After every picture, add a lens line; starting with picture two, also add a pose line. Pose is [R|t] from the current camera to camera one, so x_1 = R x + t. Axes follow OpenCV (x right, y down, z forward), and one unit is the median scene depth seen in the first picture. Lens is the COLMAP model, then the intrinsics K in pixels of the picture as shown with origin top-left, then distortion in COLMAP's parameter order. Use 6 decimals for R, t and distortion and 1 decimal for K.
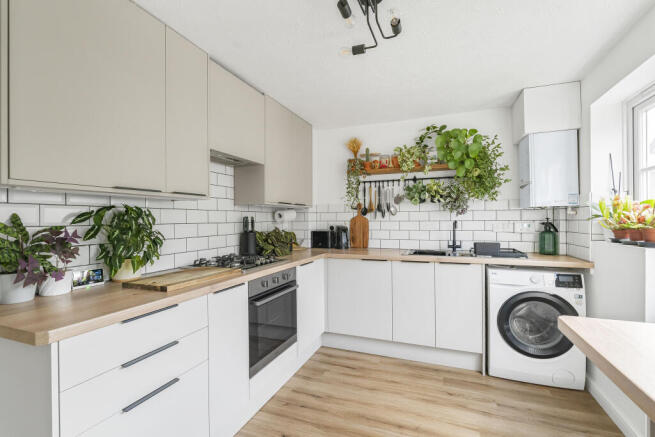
lens RADIAL K [[297.3, 0, 330.2], [0, 297.3, 220.0], [0, 0, 1]] dist [0.000013, 0.000101]
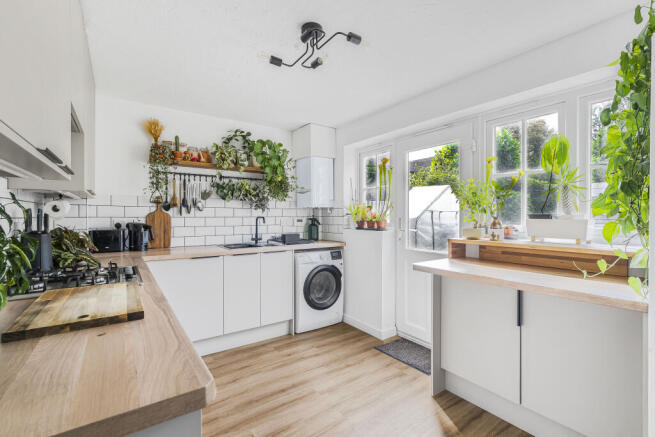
lens RADIAL K [[297.3, 0, 330.2], [0, 297.3, 220.0], [0, 0, 1]] dist [0.000013, 0.000101]
pose [[0.550737, -0.005993, 0.834658, -0.393878], [-0.002190, 0.999960, 0.008625, 0.003769], [-0.834676, -0.006578, 0.550702, 0.121283]]
